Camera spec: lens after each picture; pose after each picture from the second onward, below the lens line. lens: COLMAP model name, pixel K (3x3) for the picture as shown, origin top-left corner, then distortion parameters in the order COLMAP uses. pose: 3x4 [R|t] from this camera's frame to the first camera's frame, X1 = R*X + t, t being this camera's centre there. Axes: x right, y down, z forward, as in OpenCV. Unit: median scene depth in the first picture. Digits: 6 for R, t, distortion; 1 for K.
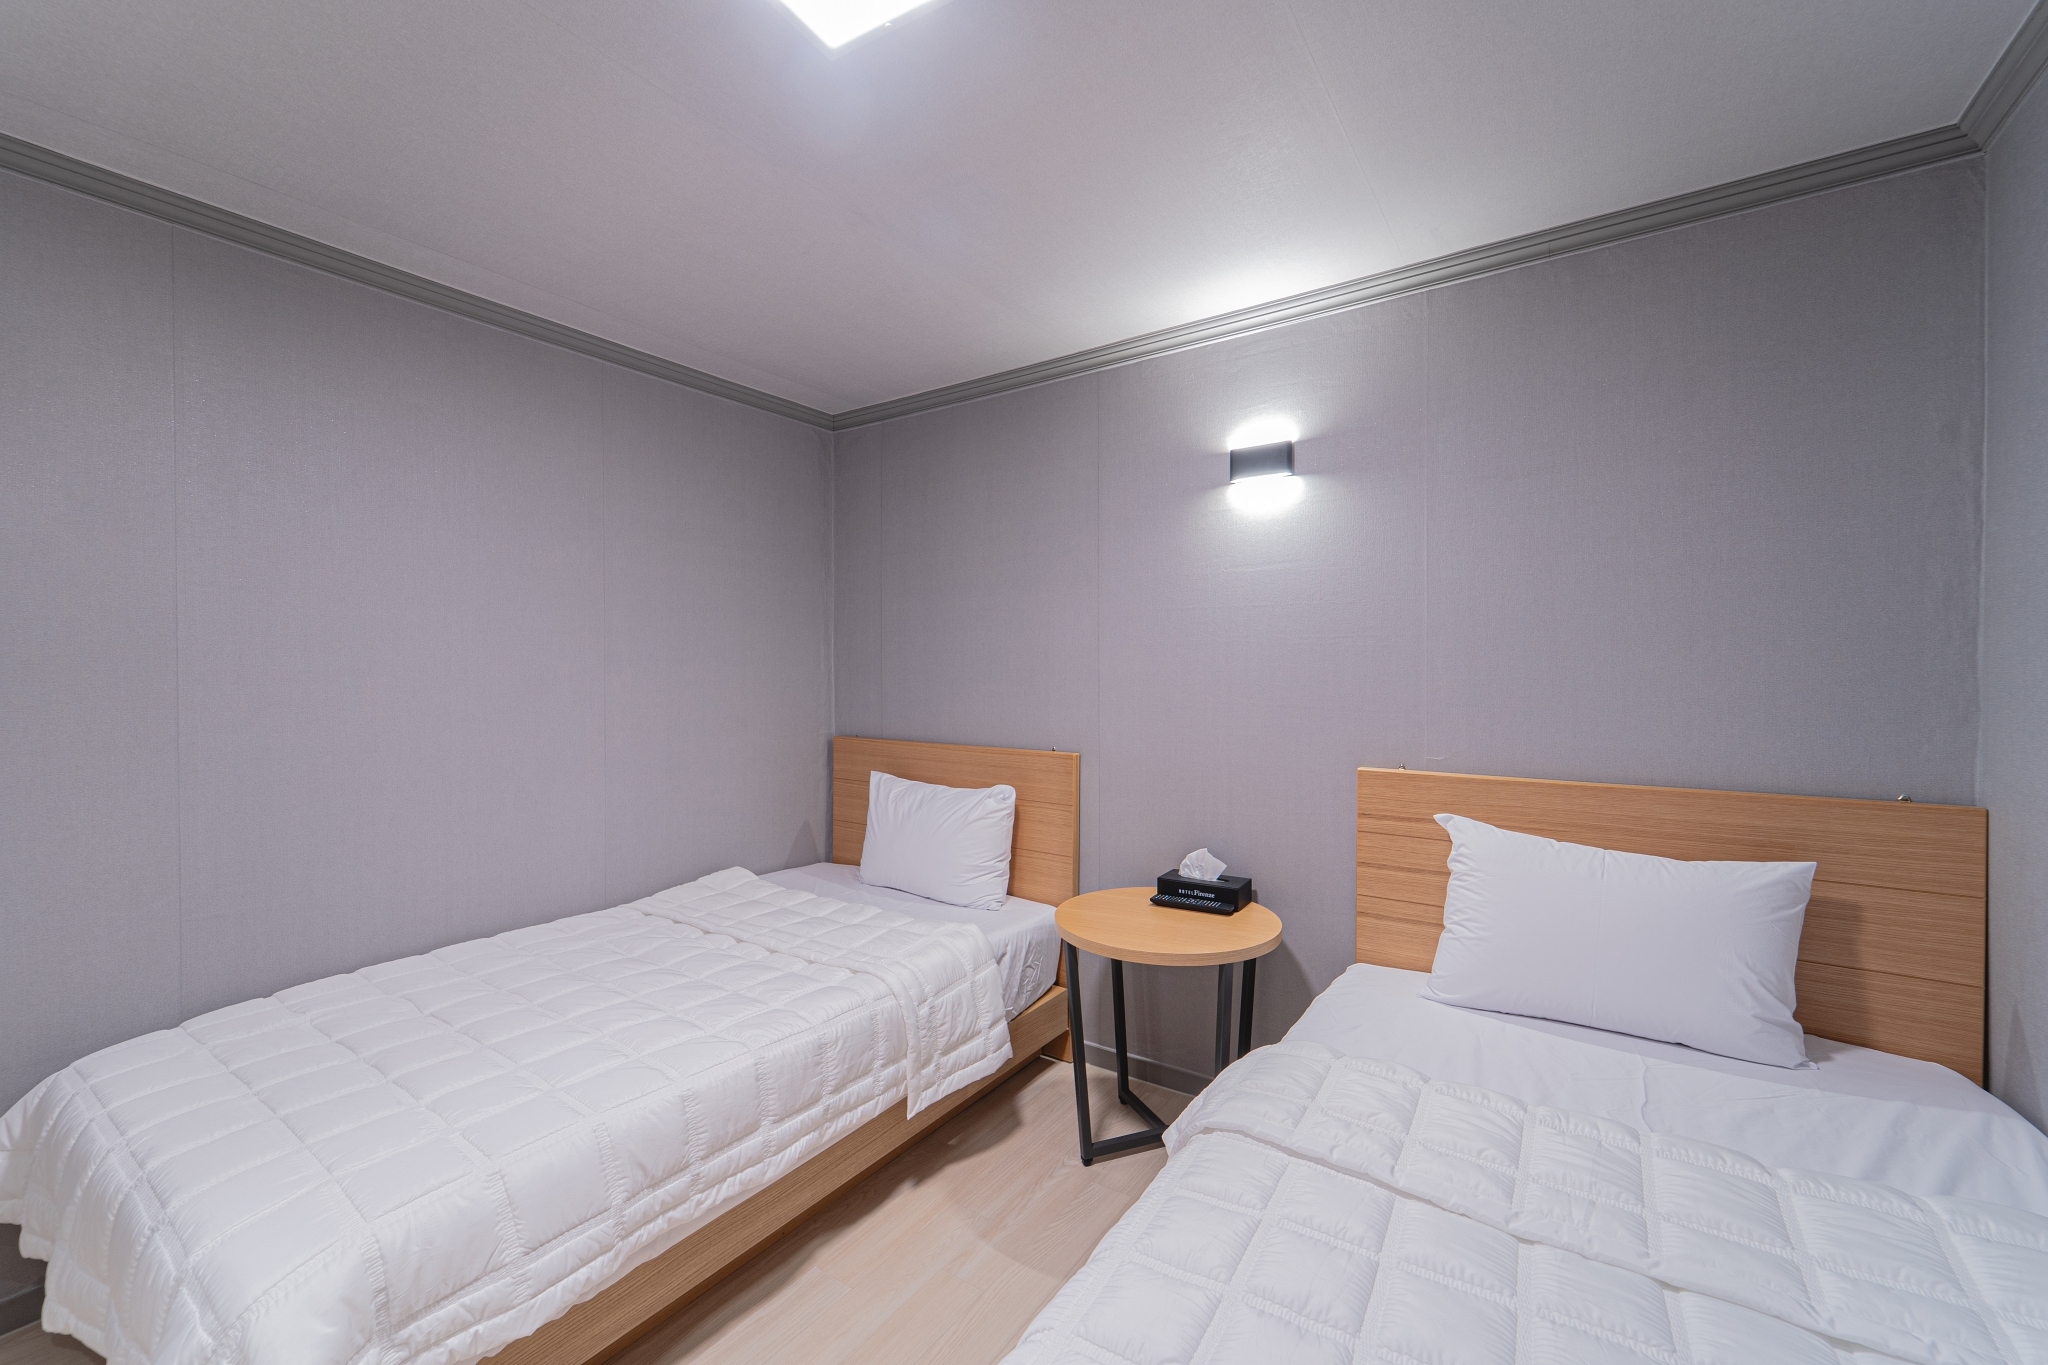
lens RADIAL K [[847.2, 0, 1022.1], [0, 847.2, 681.2], [0, 0, 1]] dist [0.013885, -0.000501]
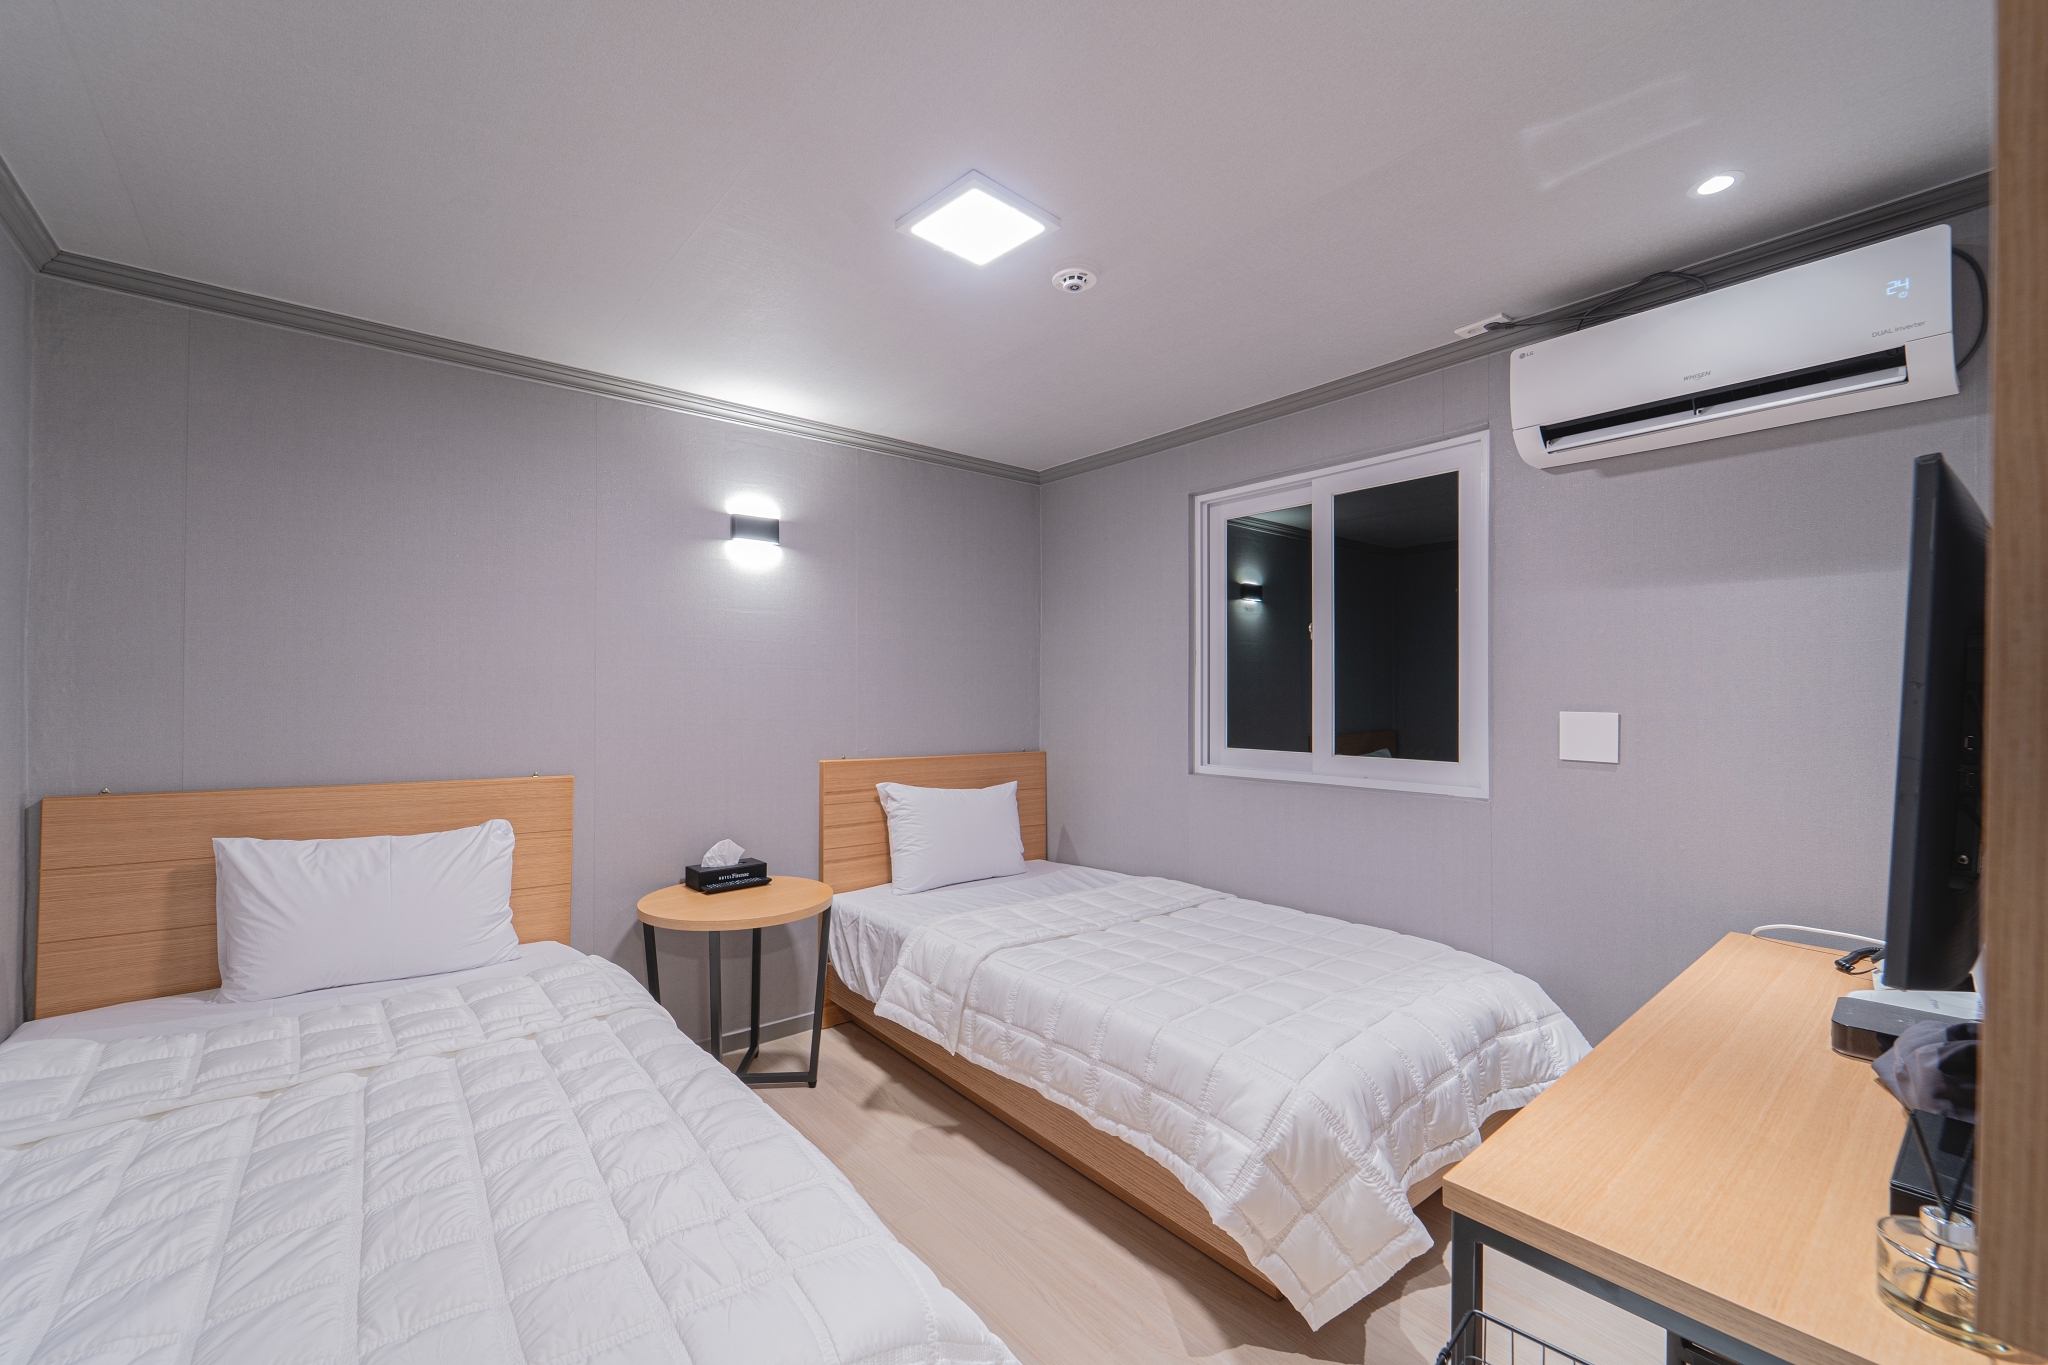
lens RADIAL K [[847.2, 0, 1035.3], [0, 847.2, 687.0], [0, 0, 1]] dist [0.013885, -0.000501]
pose [[0.273117, 0.020337, 0.961766, -0.845678], [0.012697, 0.999613, -0.024743, 0.016683], [-0.961897, 0.018970, 0.272753, 0.254363]]
